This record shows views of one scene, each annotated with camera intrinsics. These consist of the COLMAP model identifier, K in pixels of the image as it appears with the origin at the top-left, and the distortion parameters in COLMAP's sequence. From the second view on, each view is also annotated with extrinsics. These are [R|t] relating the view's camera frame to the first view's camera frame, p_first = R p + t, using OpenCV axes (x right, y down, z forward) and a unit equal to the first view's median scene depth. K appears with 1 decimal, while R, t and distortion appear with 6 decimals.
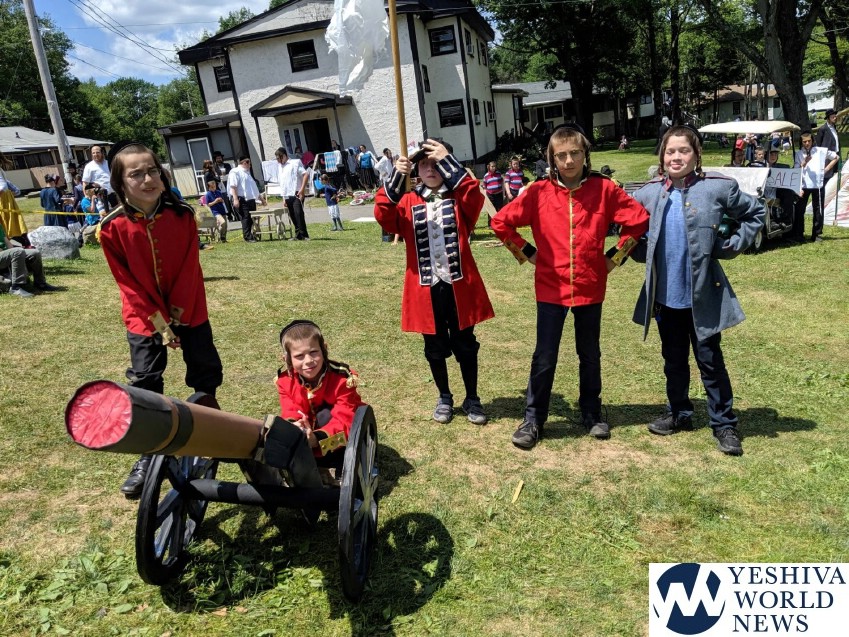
lens RADIAL K [[655.4, 0, 424.5], [0, 655.4, 318.5], [0, 0, 1]] dist [0.002583, 0.001442]
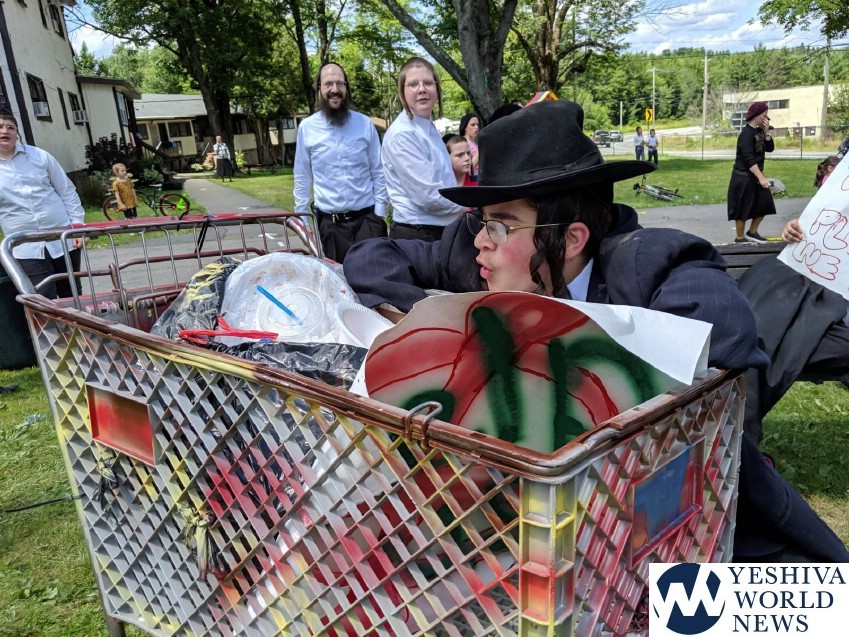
lens RADIAL K [[687.0, 0, 423.6], [0, 687.0, 329.5], [0, 0, 1]] dist [-0.010793, -0.005613]
pose [[0.868132, -0.091062, 0.487907, 0.049281], [0.111036, 0.993743, -0.012095, -0.064014], [-0.483753, 0.064675, 0.872812, 0.283024]]
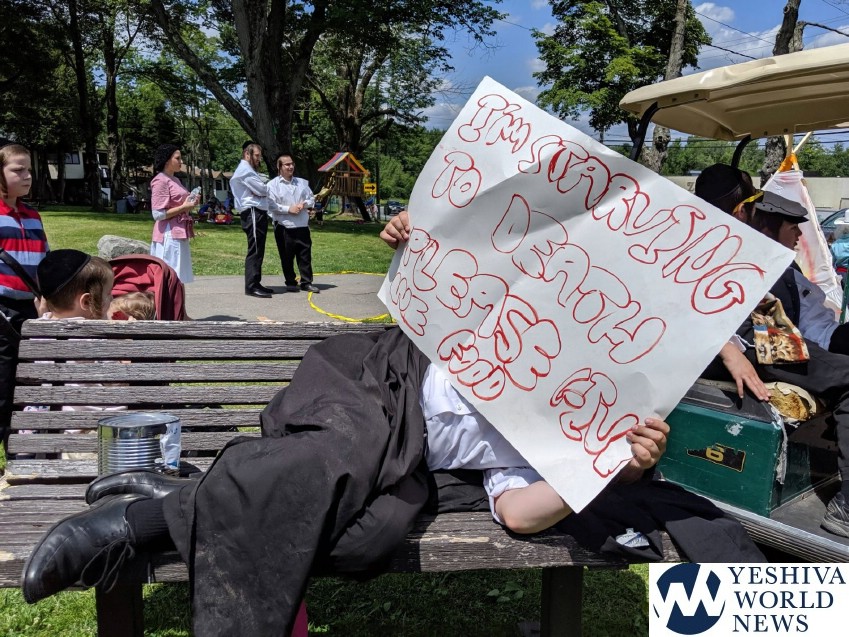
lens RADIAL K [[684.7, 0, 424.5], [0, 684.7, 318.5], [0, 0, 1]] dist [0.069439, -0.187054]
pose [[0.703628, -0.005541, 0.710547, 0.090669], [0.091445, 0.992360, -0.082816, -0.067054], [-0.704660, 0.123248, 0.698759, 0.293835]]
